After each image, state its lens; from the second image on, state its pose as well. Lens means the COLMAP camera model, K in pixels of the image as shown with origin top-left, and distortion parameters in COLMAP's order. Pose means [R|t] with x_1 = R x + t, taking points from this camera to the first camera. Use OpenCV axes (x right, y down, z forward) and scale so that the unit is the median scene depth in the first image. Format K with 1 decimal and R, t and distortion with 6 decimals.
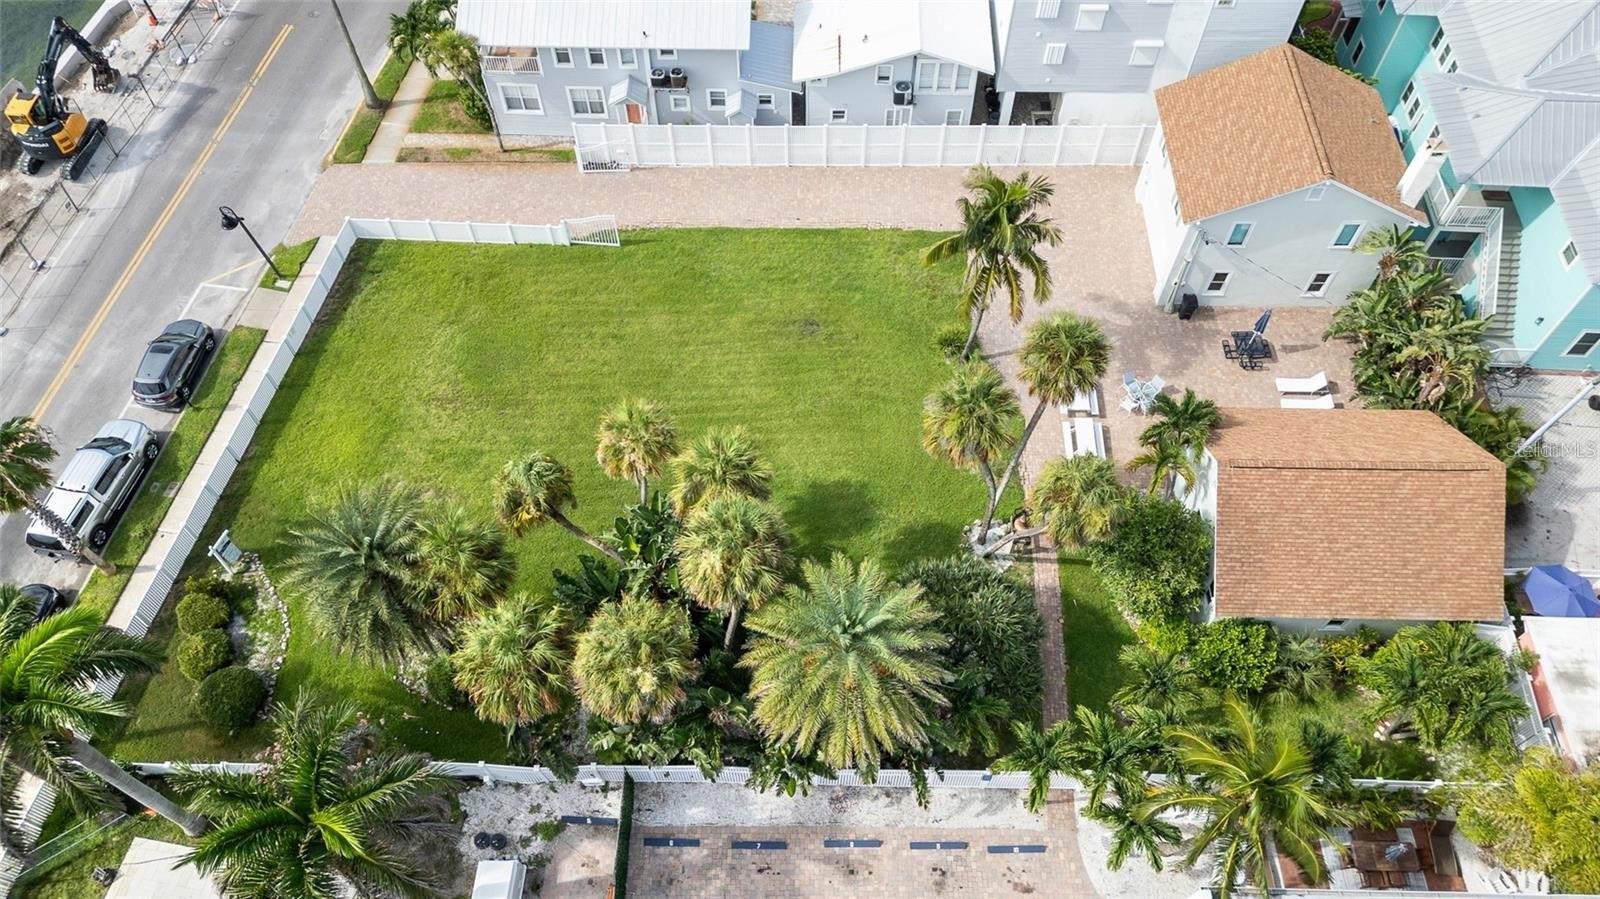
lens RADIAL K [[1118.1, 0, 794.4], [0, 1118.1, 449.5], [0, 0, 1]] dist [0.078699, -0.081844]
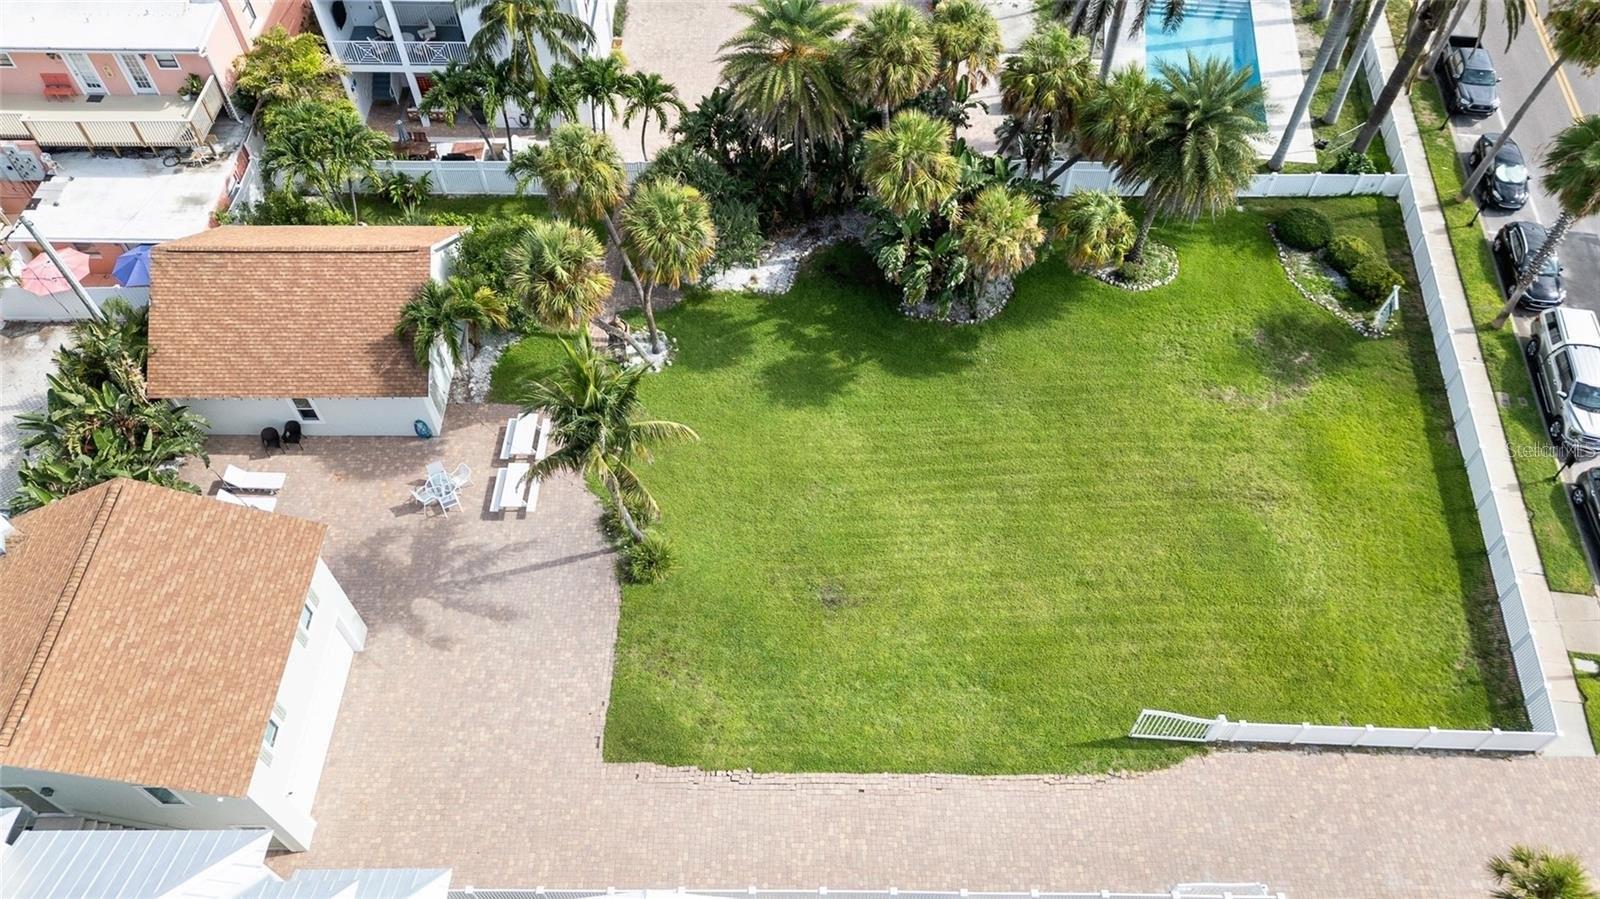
lens RADIAL K [[1126.9, 0, 796.7], [0, 1126.9, 444.0], [0, 0, 1]] dist [0.065858, -0.067826]
pose [[-0.999682, 0.024561, -0.005637, 0.042087], [-0.013564, -0.335918, 0.941794, -0.804341], [0.021238, 0.941571, 0.336144, 0.653864]]
